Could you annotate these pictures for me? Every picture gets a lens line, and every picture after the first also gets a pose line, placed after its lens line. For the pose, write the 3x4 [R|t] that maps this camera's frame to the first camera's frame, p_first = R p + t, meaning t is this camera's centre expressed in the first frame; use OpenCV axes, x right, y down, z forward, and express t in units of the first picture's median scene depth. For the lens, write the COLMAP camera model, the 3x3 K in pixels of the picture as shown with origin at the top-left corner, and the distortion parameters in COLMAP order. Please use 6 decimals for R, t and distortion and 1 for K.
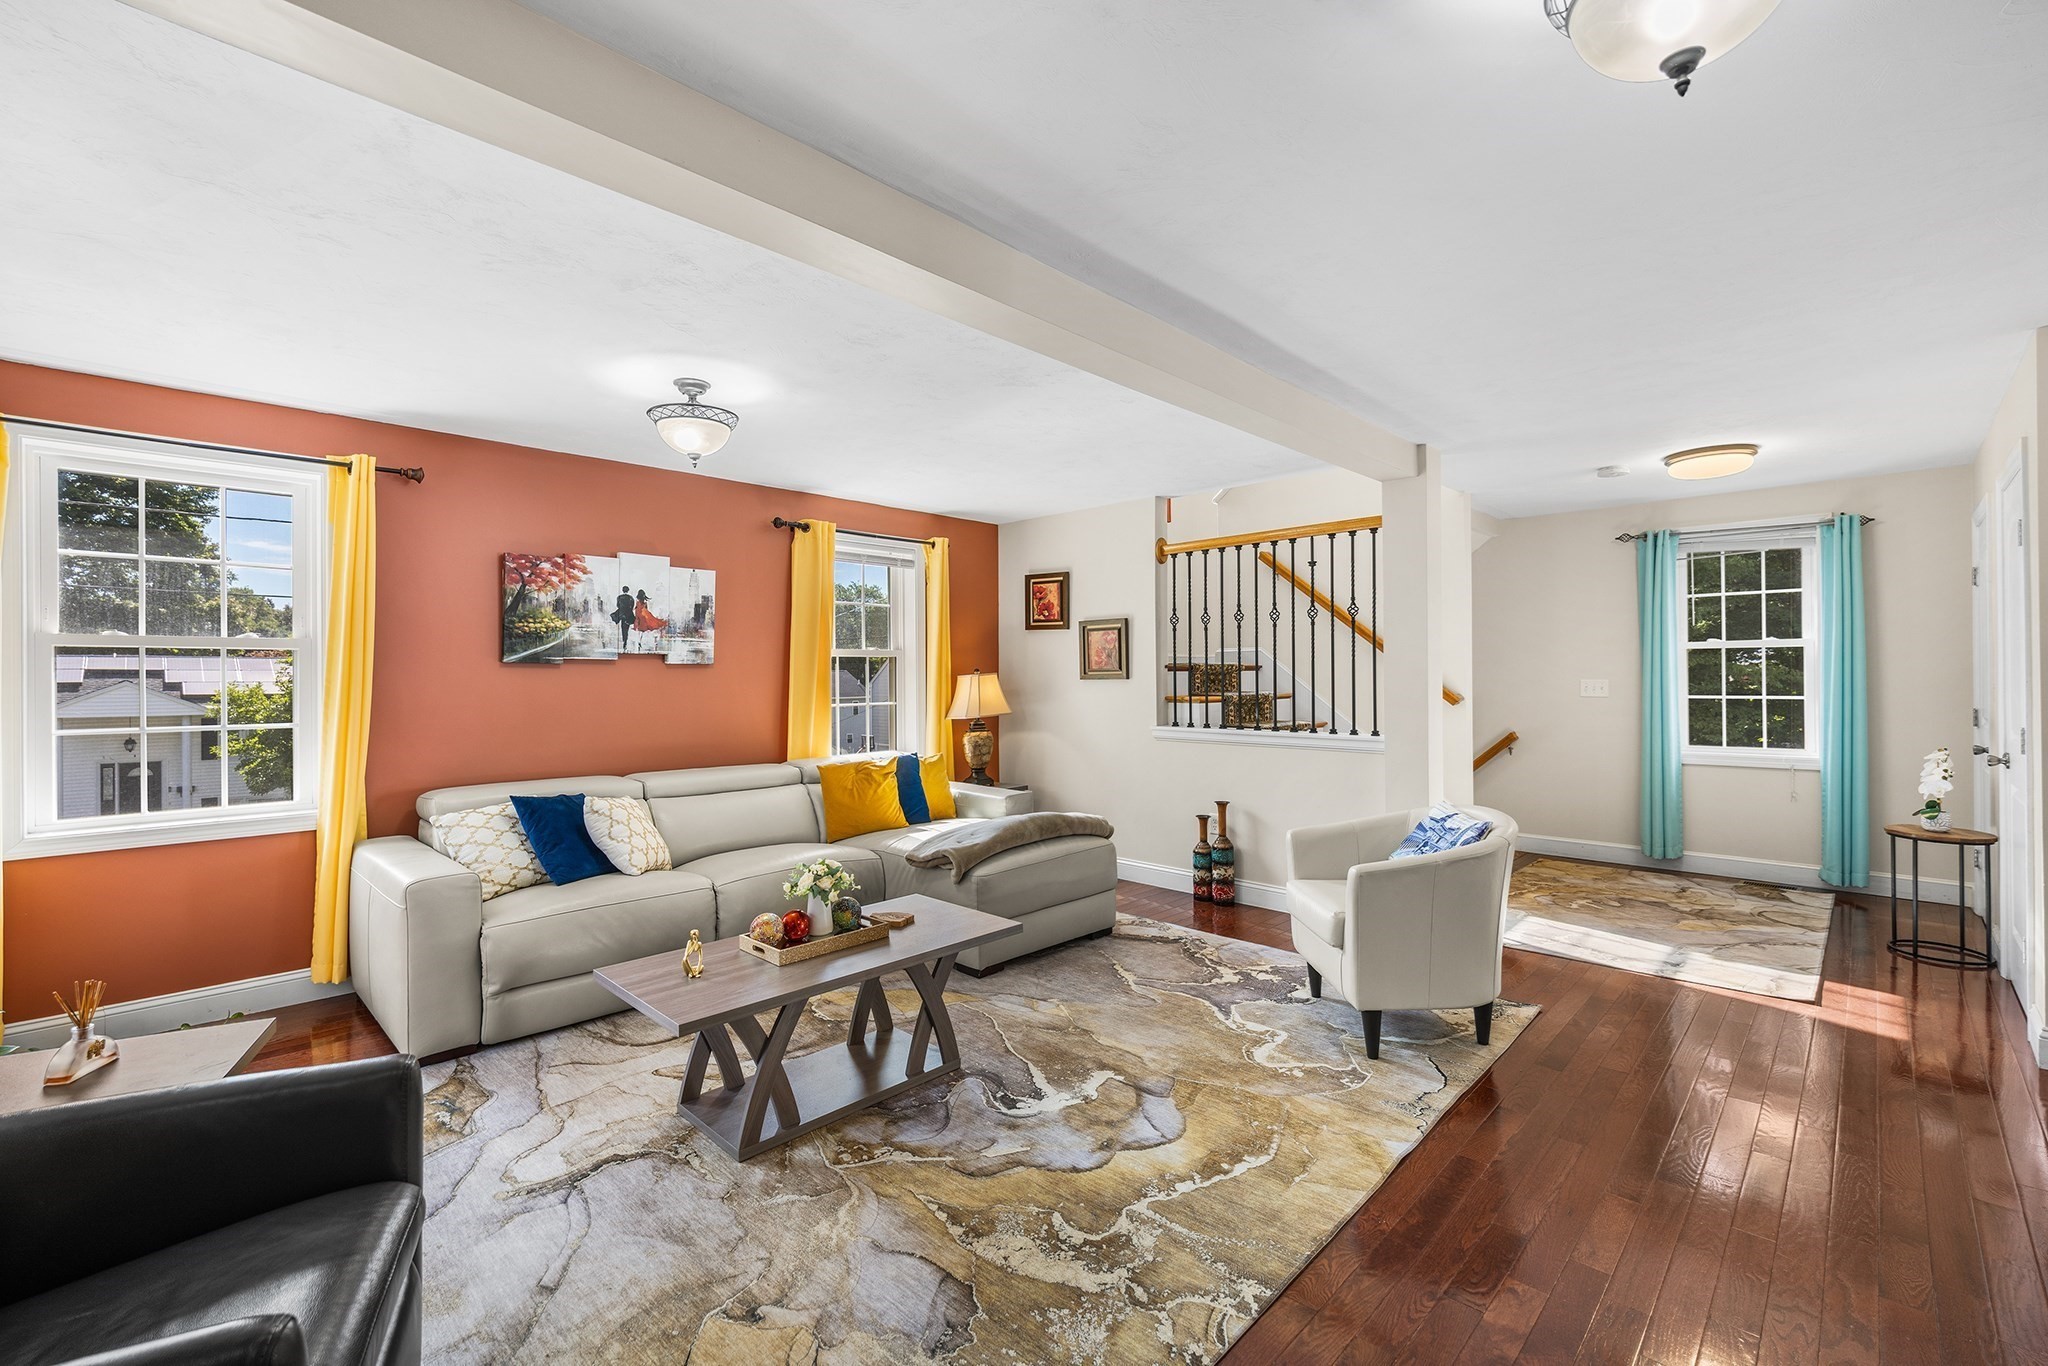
lens RADIAL K [[864.2, 0, 1016.5], [0, 864.2, 680.1], [0, 0, 1]] dist [-0.013287, 0.001296]
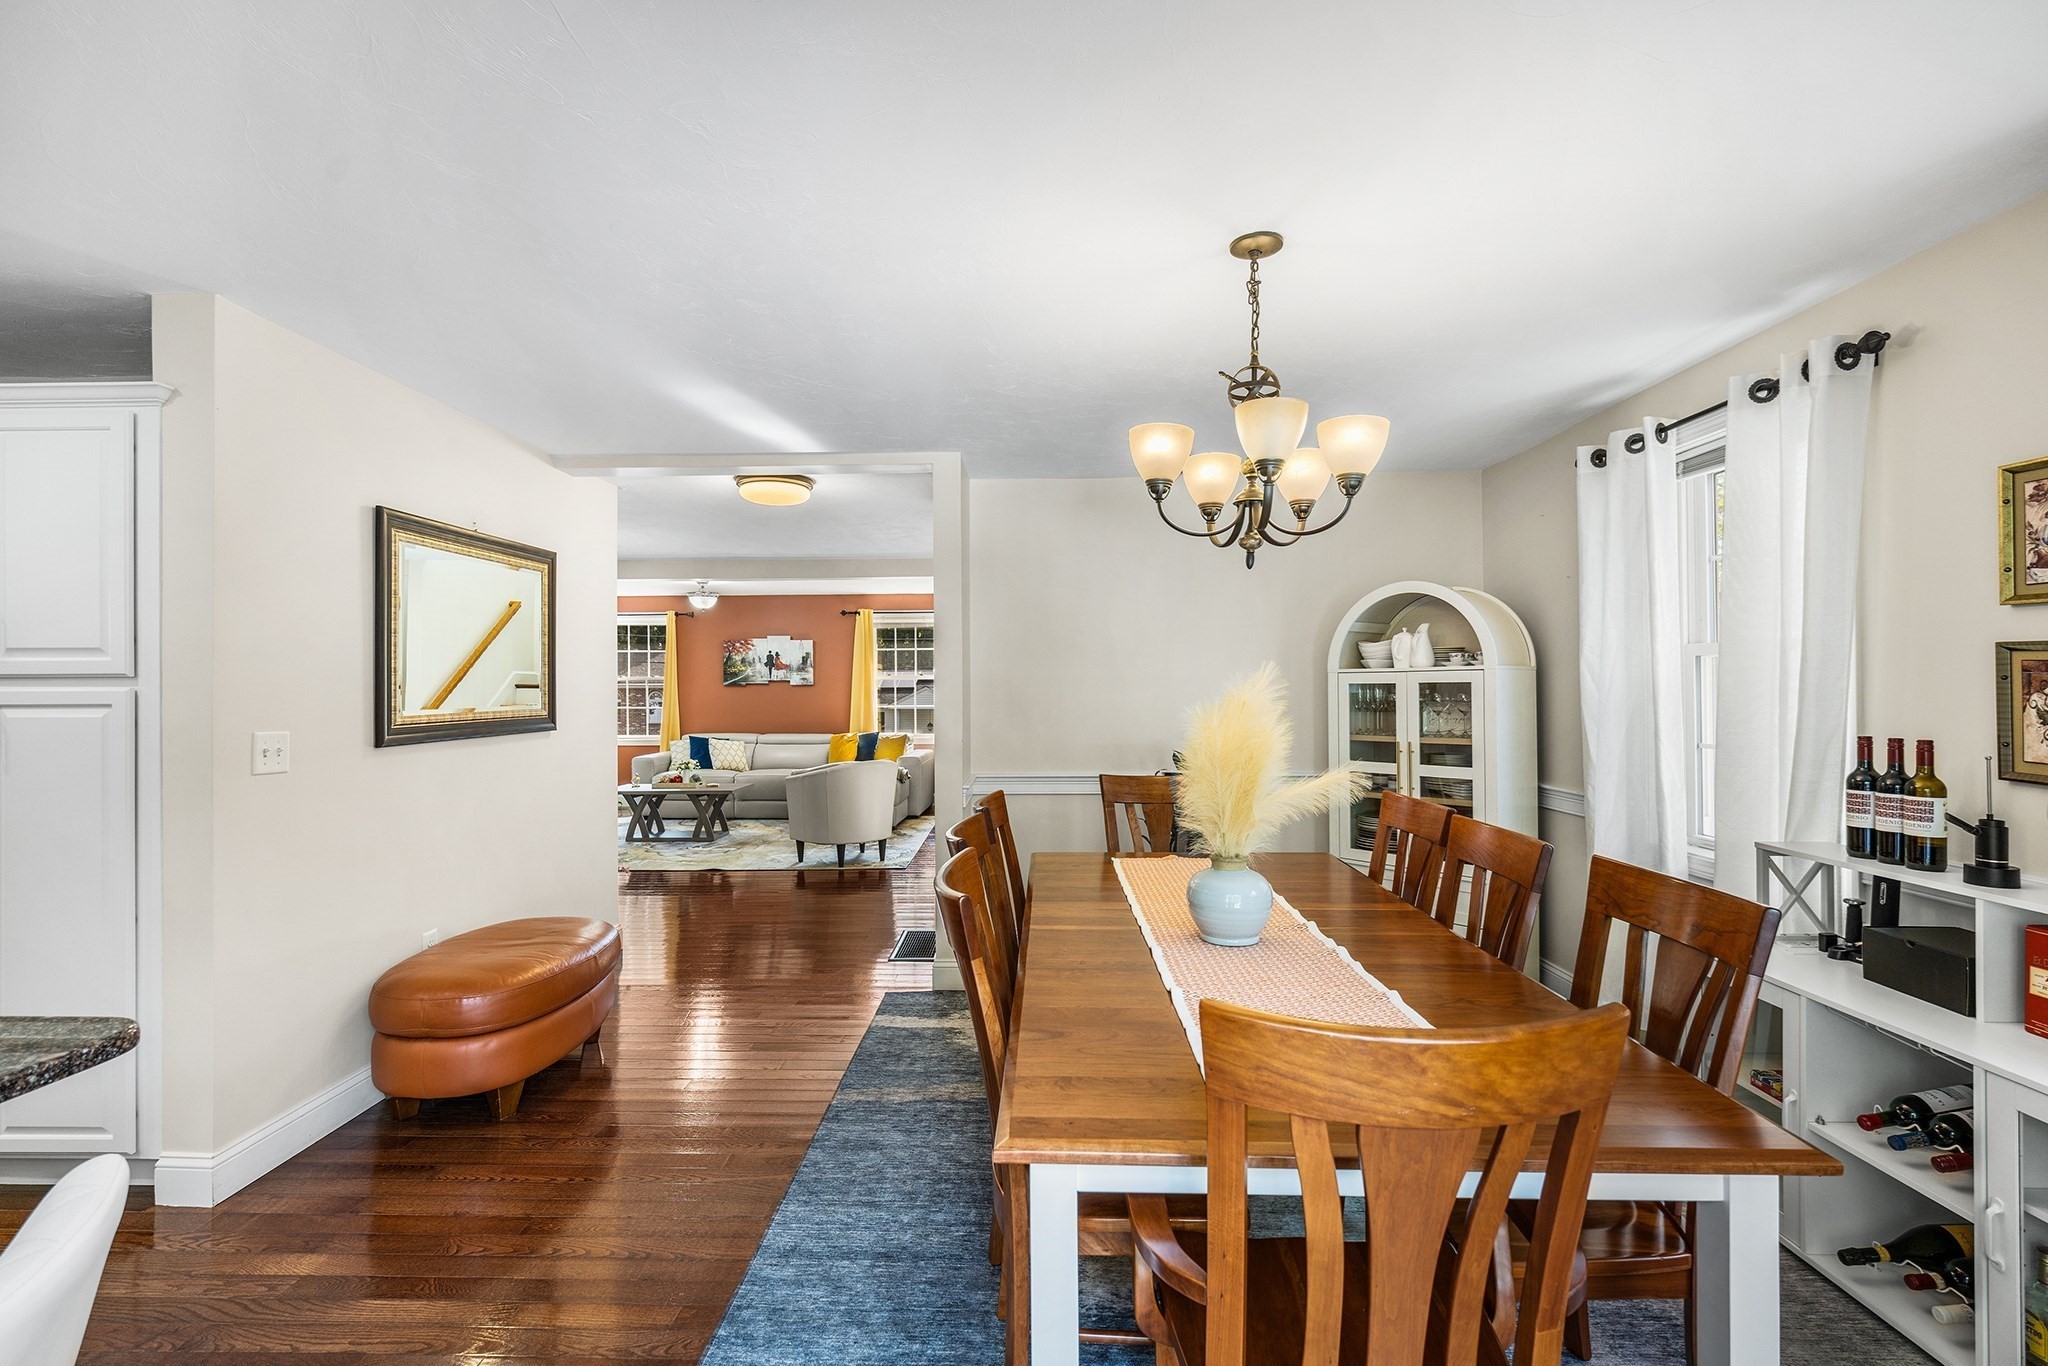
lens RADIAL K [[924.7, 0, 1018.0], [0, 924.7, 678.7], [0, 0, 1]] dist [0.005863, 0.000143]
pose [[0.683027, -0.004438, -0.730379, 1.768434], [-0.000259, 0.999980, -0.006317, -0.020582], [0.730393, 0.004504, 0.683012, -0.177724]]
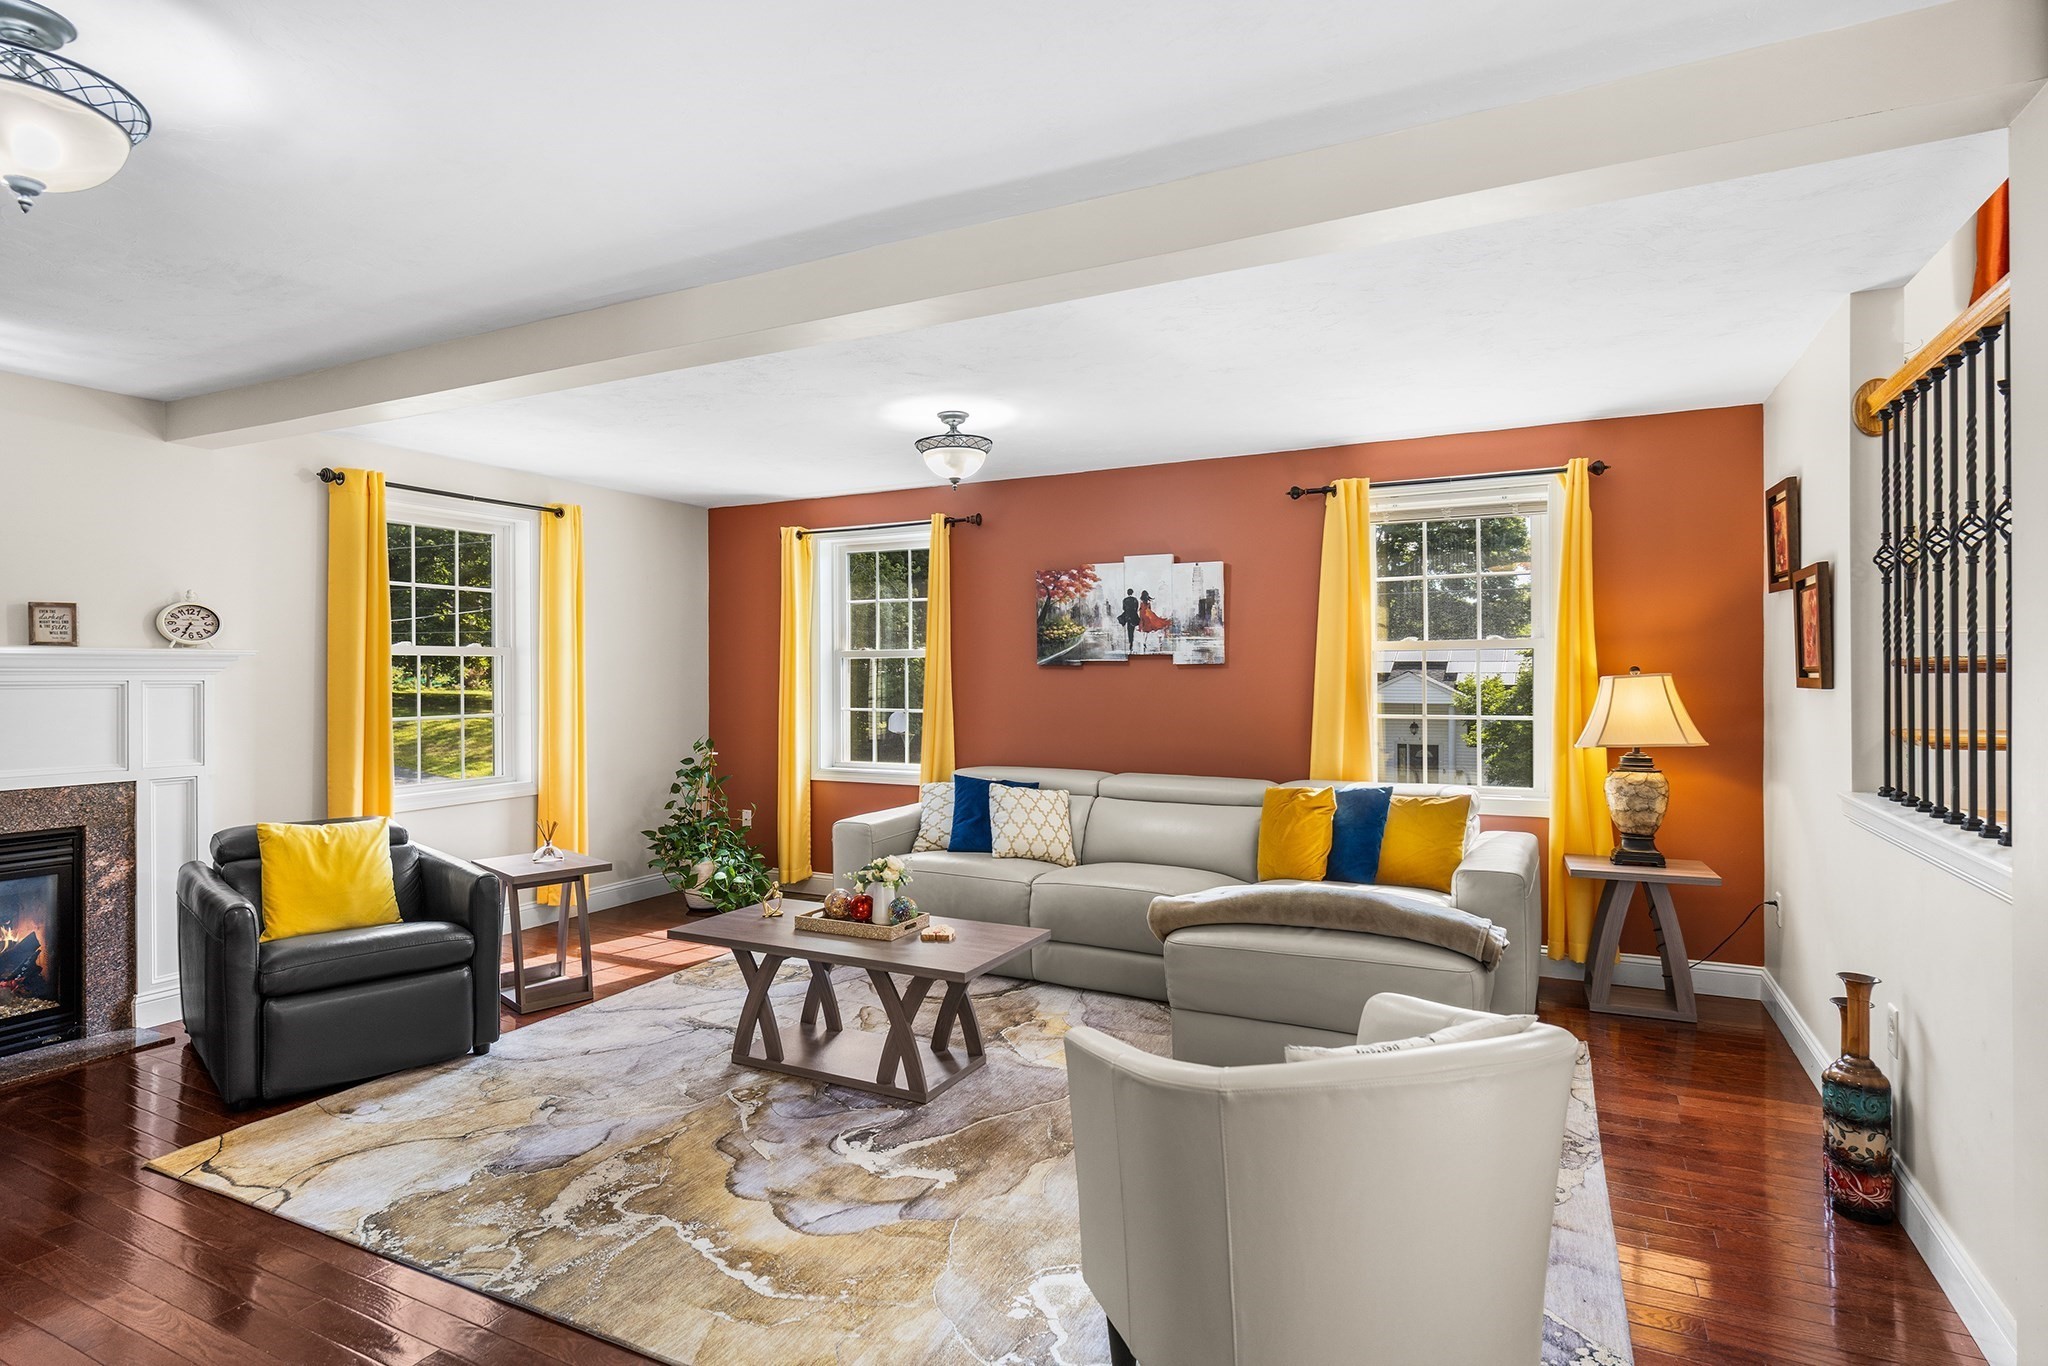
lens RADIAL K [[1047.2, 0, 1013.7], [0, 1047.2, 679.0], [0, 0, 1]] dist [-0.004218, -0.000756]
pose [[0.307625, 0.009105, -0.951464, 0.688775], [-0.000448, 0.999955, 0.009424, -0.014123], [0.951508, -0.002473, 0.307616, 0.493098]]
